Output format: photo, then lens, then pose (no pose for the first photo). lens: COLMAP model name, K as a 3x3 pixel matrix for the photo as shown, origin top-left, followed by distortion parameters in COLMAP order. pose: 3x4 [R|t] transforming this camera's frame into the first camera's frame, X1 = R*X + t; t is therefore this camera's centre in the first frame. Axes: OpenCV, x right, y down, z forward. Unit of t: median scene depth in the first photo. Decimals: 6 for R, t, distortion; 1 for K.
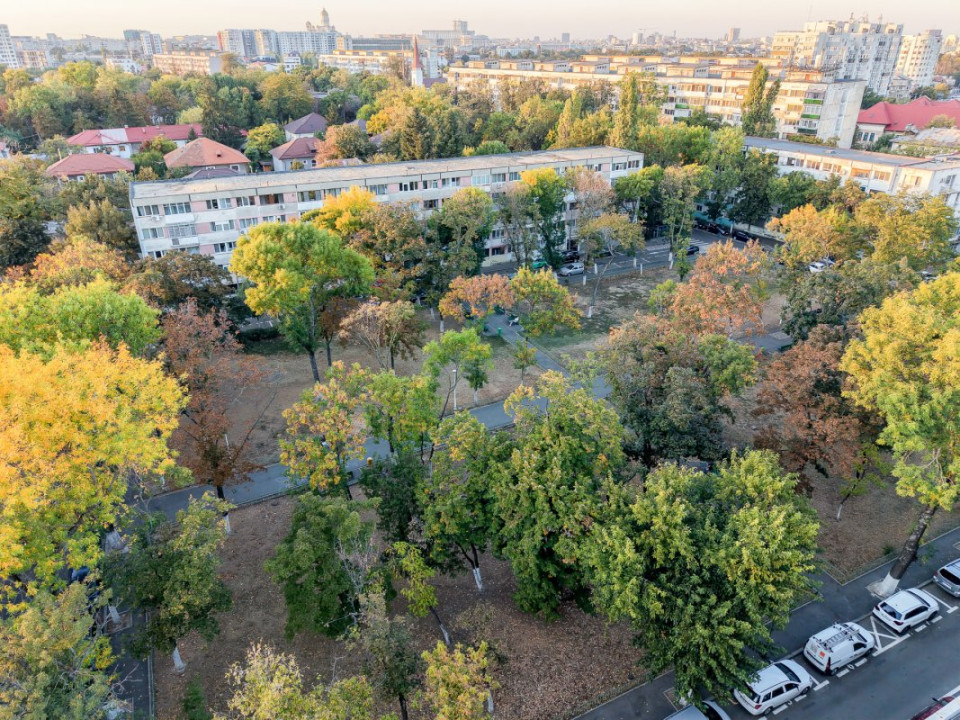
lens RADIAL K [[663.0, 0, 493.9], [0, 663.0, 392.0], [0, 0, 1]] dist [0.021809, -0.015163]
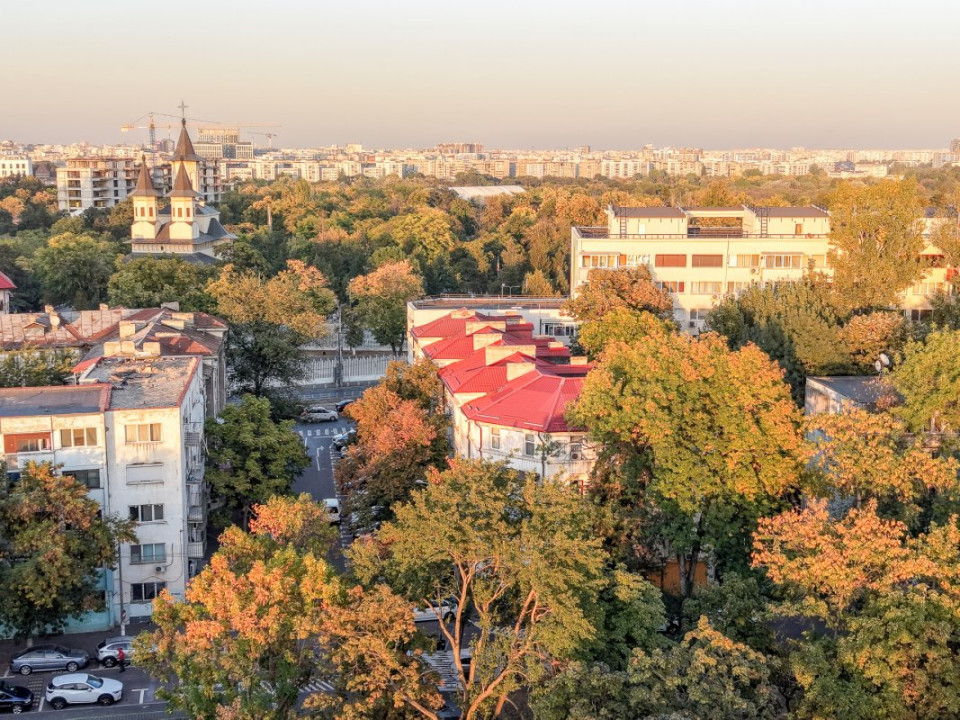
lens RADIAL K [[1269.8, 0, 488.8], [0, 1269.8, 399.2], [0, 0, 1]] dist [0.122113, 0.000000]
pose [[0.299358, -0.185345, 0.935966, -0.090056], [0.443788, 0.895433, 0.035377, -0.207858], [-0.844652, 0.404780, 0.350309, 0.383316]]
